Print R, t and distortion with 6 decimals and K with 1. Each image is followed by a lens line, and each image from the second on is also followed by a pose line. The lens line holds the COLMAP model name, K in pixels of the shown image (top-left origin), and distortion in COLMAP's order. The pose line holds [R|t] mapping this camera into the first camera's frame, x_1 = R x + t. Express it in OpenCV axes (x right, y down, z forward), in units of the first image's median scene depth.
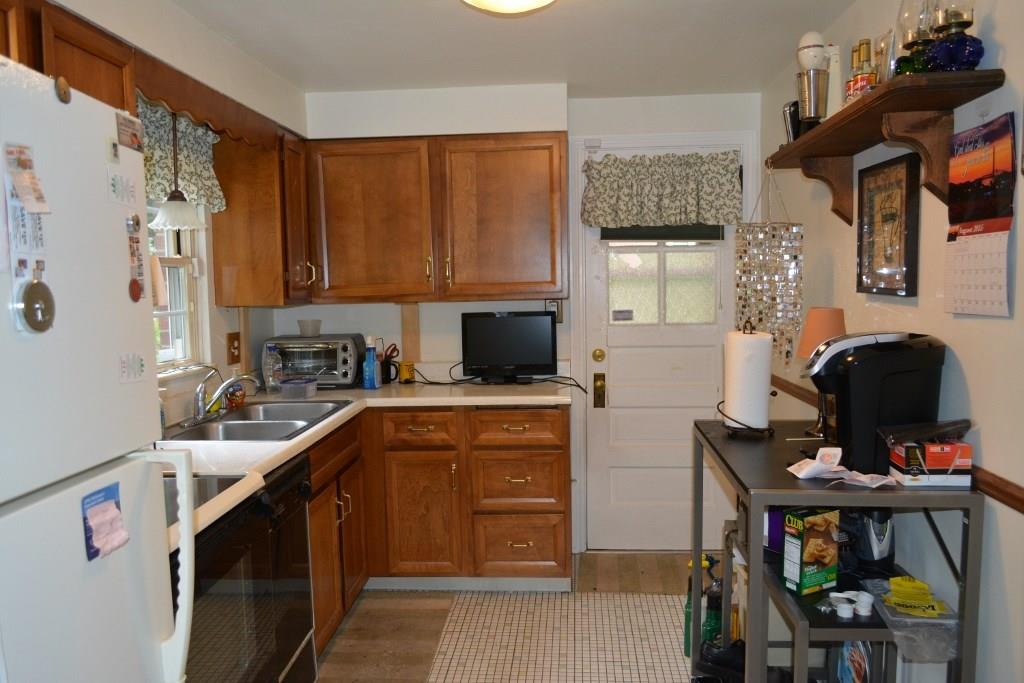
lens RADIAL K [[798.8, 0, 509.4], [0, 798.8, 343.0], [0, 0, 1]] dist [-0.009723, 0.003739]
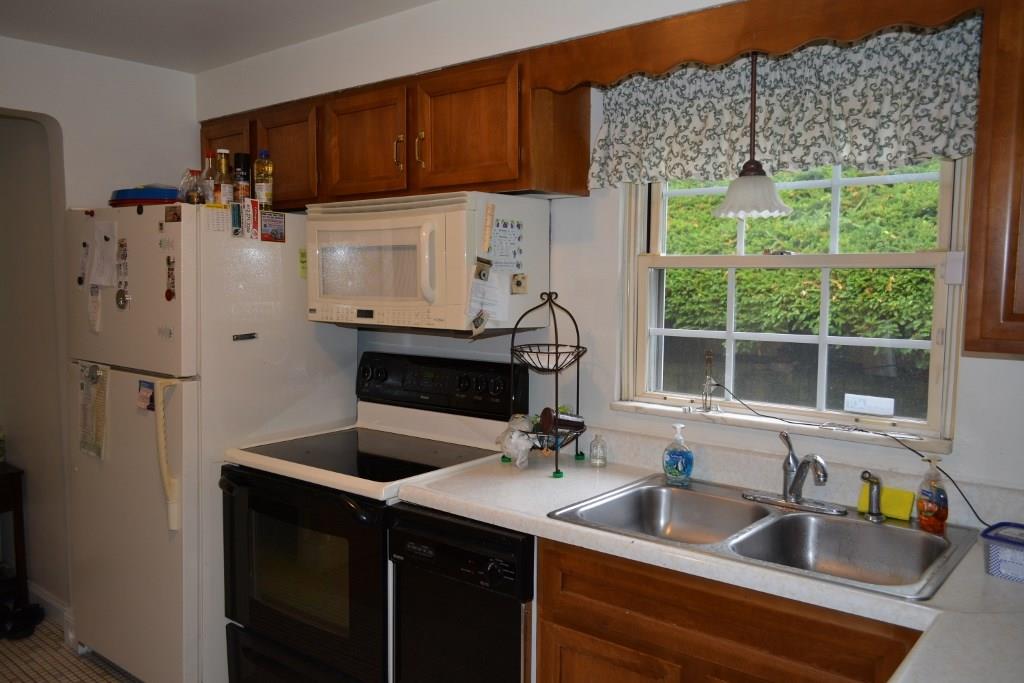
lens RADIAL K [[798.8, 0, 509.4], [0, 798.8, 343.0], [0, 0, 1]] dist [-0.009723, 0.003739]
pose [[-0.583414, 0.084292, -0.807789, 0.640876], [-0.054899, 0.988232, 0.142771, -0.278461], [0.810317, 0.127642, -0.571921, 2.841149]]
